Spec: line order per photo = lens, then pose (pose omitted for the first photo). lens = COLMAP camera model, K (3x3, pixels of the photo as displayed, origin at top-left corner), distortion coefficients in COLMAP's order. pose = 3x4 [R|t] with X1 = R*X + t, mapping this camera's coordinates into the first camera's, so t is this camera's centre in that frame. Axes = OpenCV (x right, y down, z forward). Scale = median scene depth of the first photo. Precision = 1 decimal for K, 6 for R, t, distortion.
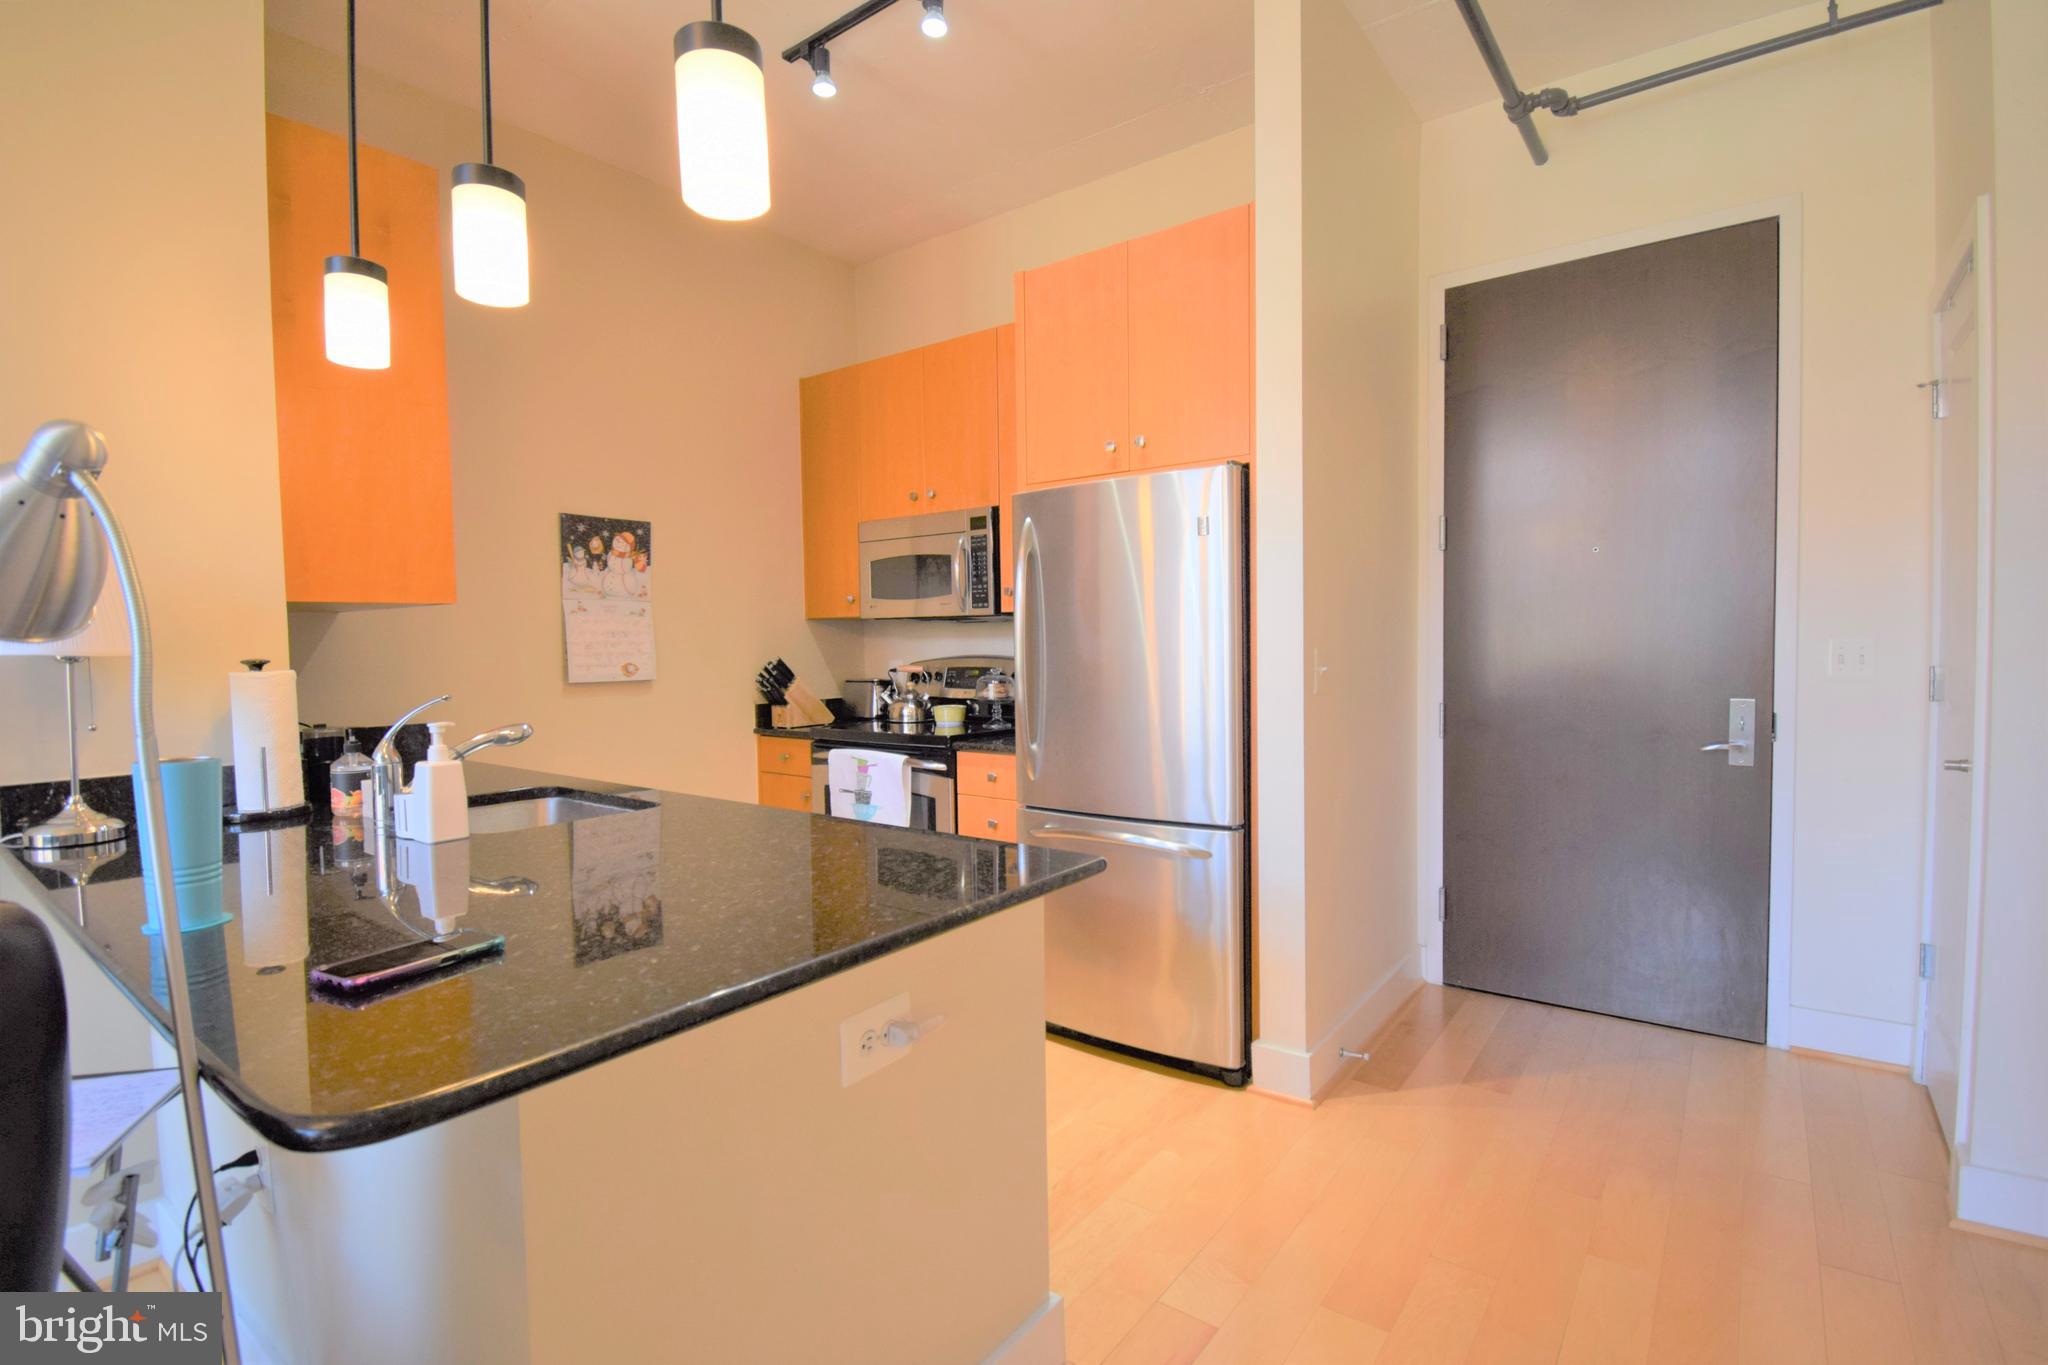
lens RADIAL K [[949.5, 0, 1040.0], [0, 949.5, 679.4], [0, 0, 1]] dist [0.023084, -0.028632]
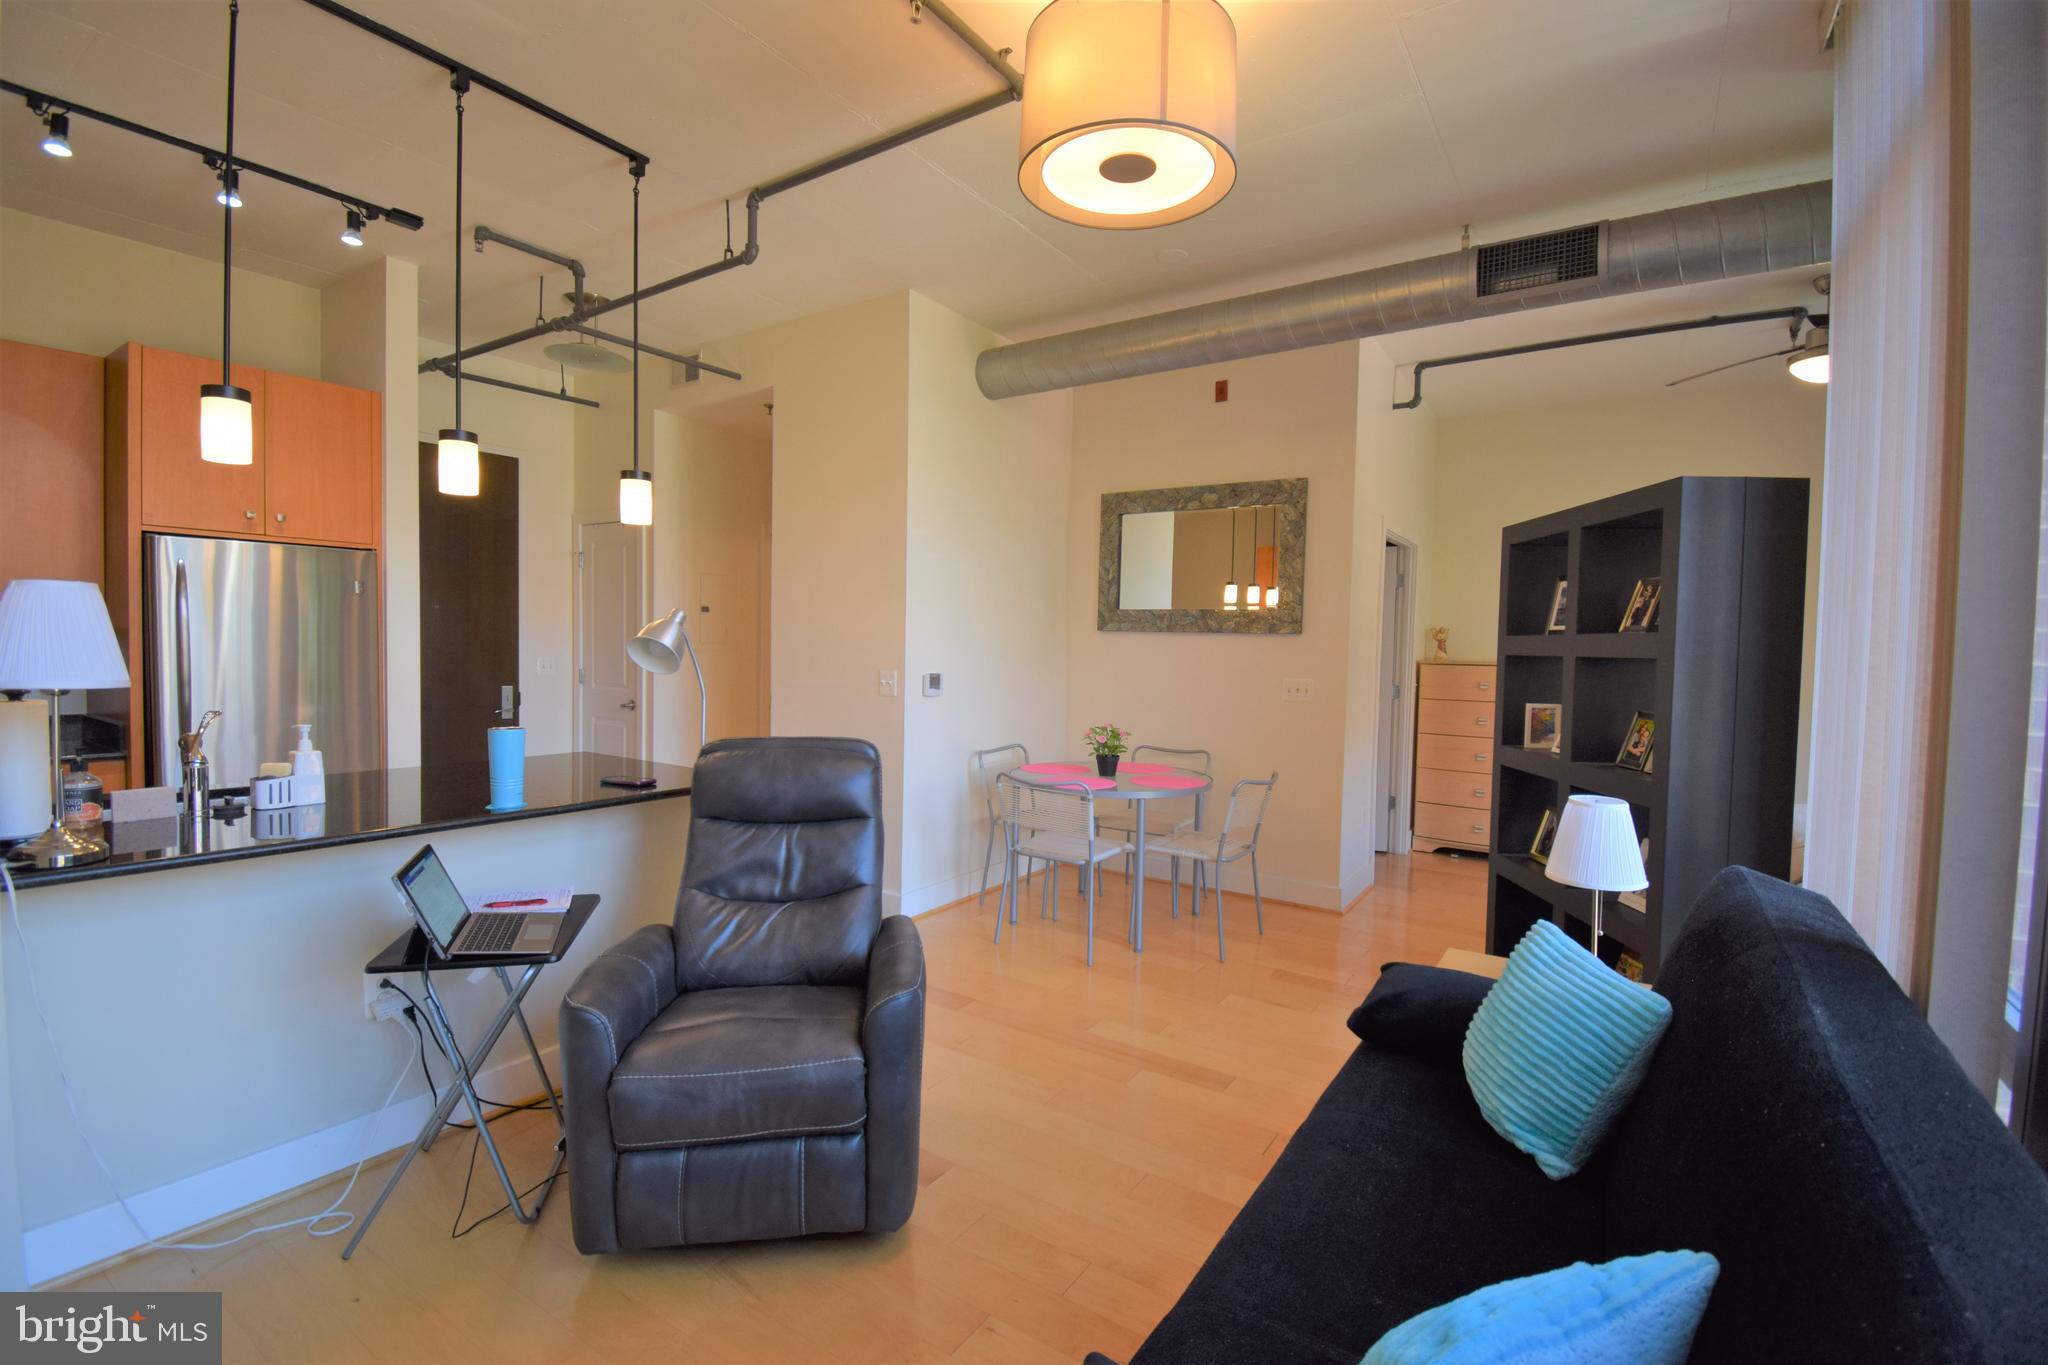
lens RADIAL K [[894.9, 0, 1037.3], [0, 894.9, 679.5], [0, 0, 1]] dist [0.017874, -0.023611]
pose [[-0.057266, -0.028113, 0.997963, -1.019679], [0.019262, 0.999386, 0.029259, -0.021213], [-0.998173, 0.020899, -0.056689, -0.028606]]
